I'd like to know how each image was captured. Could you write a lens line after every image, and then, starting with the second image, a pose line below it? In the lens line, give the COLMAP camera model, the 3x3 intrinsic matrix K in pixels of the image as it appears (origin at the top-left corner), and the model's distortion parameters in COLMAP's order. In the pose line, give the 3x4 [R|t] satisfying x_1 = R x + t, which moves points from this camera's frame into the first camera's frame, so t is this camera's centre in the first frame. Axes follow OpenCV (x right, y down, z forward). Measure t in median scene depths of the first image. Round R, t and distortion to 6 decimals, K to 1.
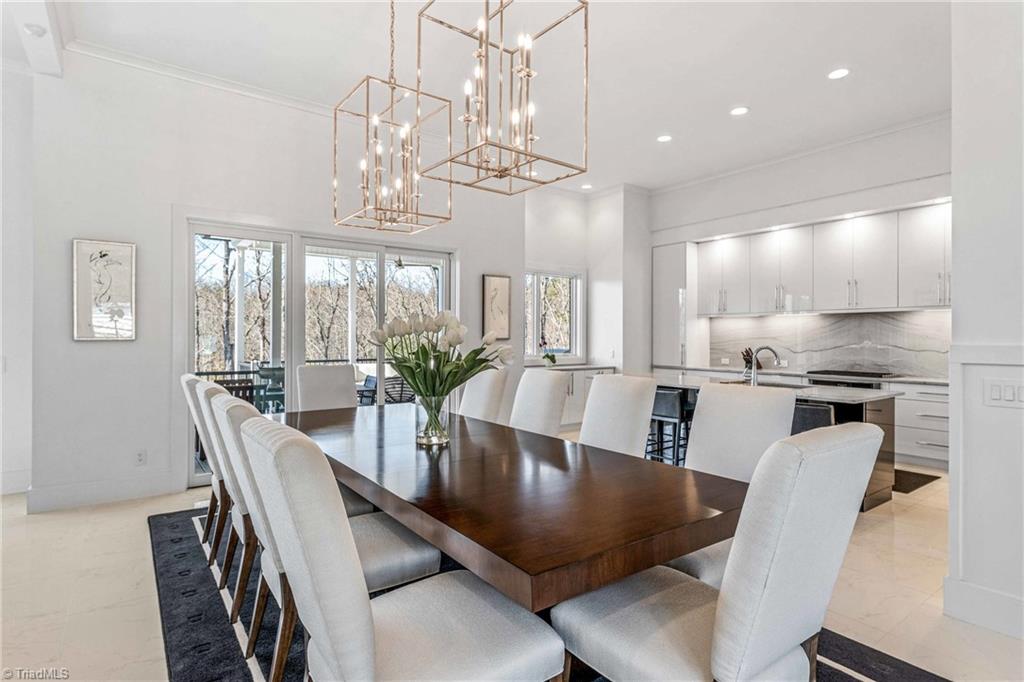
lens RADIAL K [[525.6, 0, 517.2], [0, 525.6, 337.9], [0, 0, 1]] dist [0.001281, 0.000994]
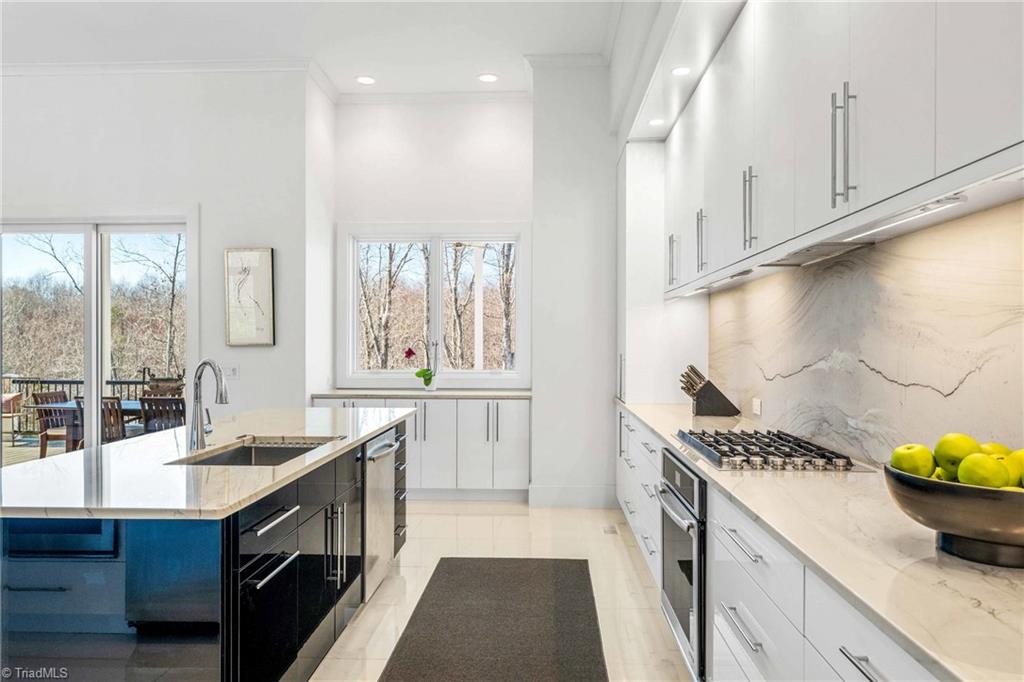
lens RADIAL K [[704.8, 0, 538.4], [0, 704.8, 348.4], [0, 0, 1]] dist [-0.034373, -0.000122]
pose [[0.778970, 0.003241, -0.627053, 0.734218], [-0.001161, 0.999992, 0.003726, 0.003163], [0.627060, -0.002175, 0.778968, 0.506207]]
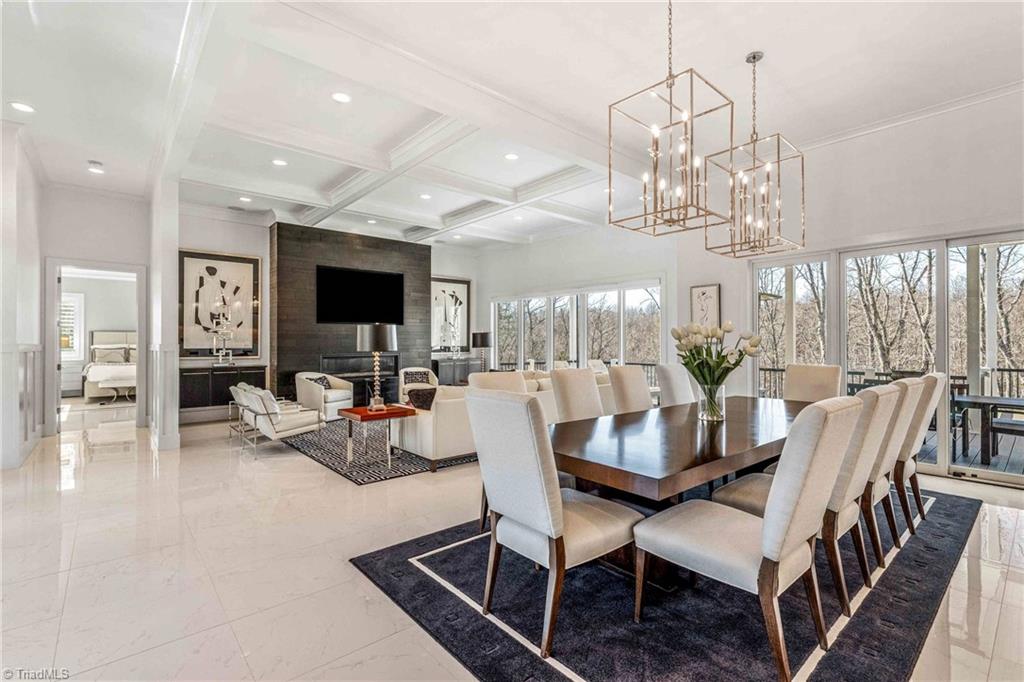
lens RADIAL K [[463.1, 0, 507.0], [0, 463.1, 341.5], [0, 0, 1]] dist [-0.000468, 0.000529]
pose [[0.077780, -0.005855, -0.996953, 0.390023], [0.003624, 0.999978, -0.005590, 0.002651], [0.996964, -0.003178, 0.077799, 0.142880]]
